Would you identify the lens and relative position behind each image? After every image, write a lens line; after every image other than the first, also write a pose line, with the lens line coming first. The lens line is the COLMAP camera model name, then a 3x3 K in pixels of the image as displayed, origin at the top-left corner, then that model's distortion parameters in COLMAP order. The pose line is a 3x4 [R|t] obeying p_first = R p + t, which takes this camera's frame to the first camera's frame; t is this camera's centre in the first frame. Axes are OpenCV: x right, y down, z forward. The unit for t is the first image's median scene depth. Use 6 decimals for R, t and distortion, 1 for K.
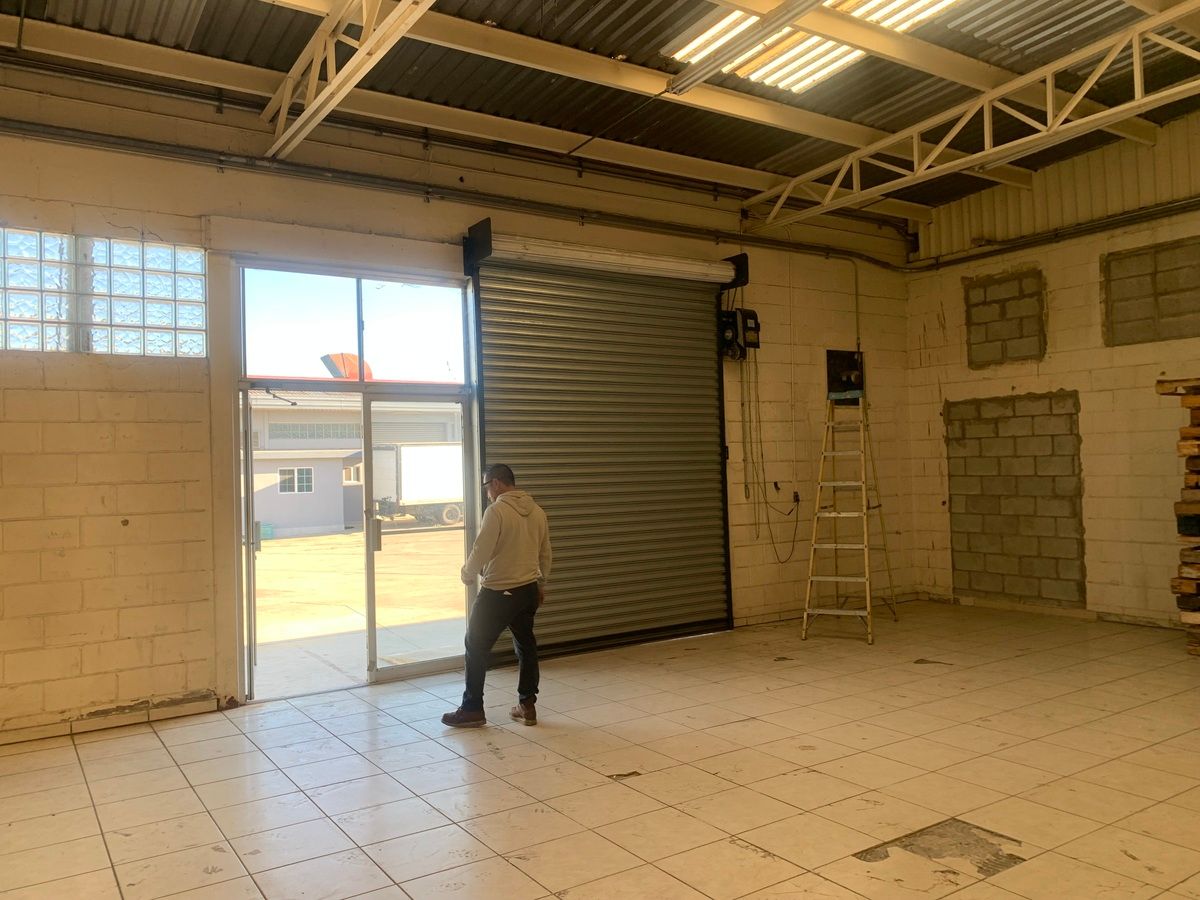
lens RADIAL K [[921.9, 0, 599.3], [0, 921.9, 433.5], [0, 0, 1]] dist [0.054884, -0.062147]
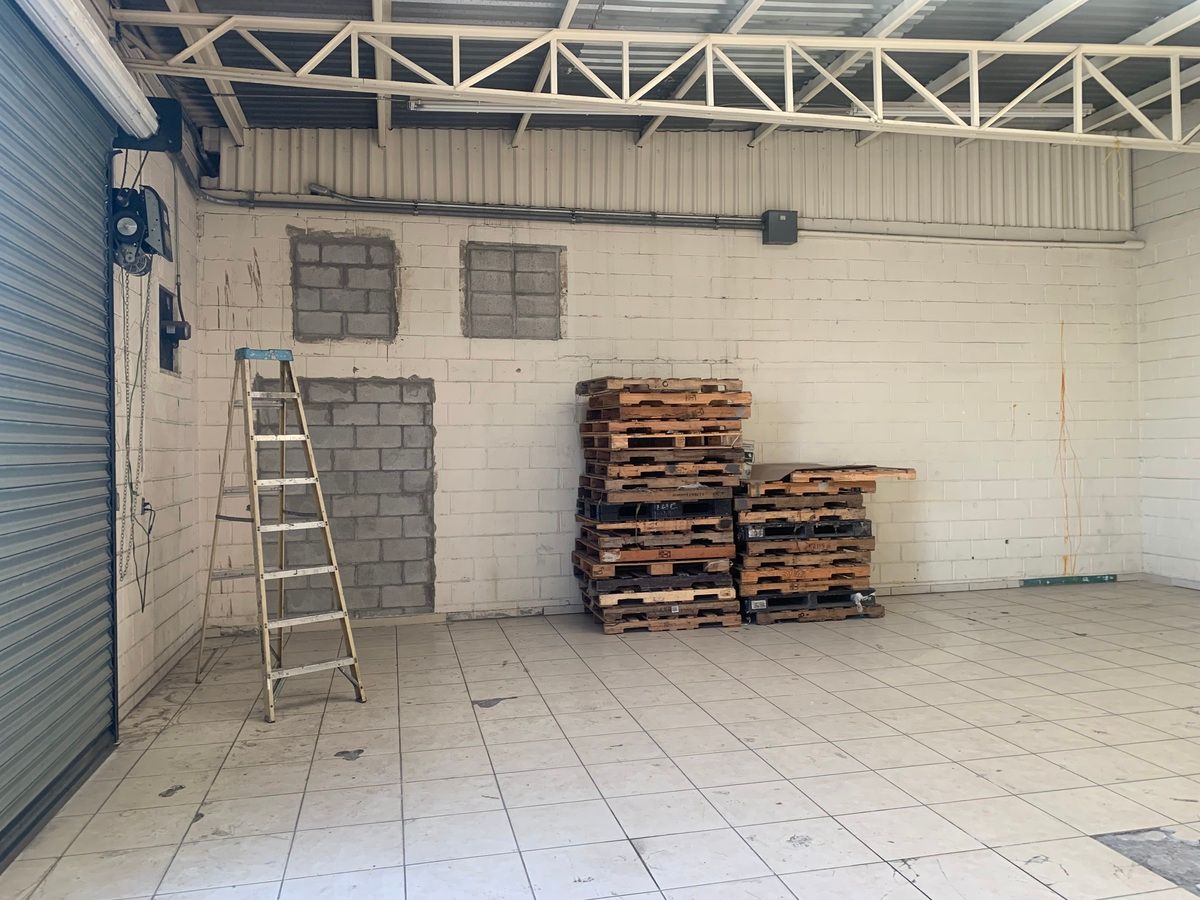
lens RADIAL K [[921.9, 0, 599.3], [0, 921.9, 433.5], [0, 0, 1]] dist [0.054884, -0.062147]
pose [[0.349279, 0.035495, 0.936346, -0.293800], [-0.032430, 0.999142, -0.025778, 0.026864], [-0.936457, -0.021362, 0.350130, 0.512819]]
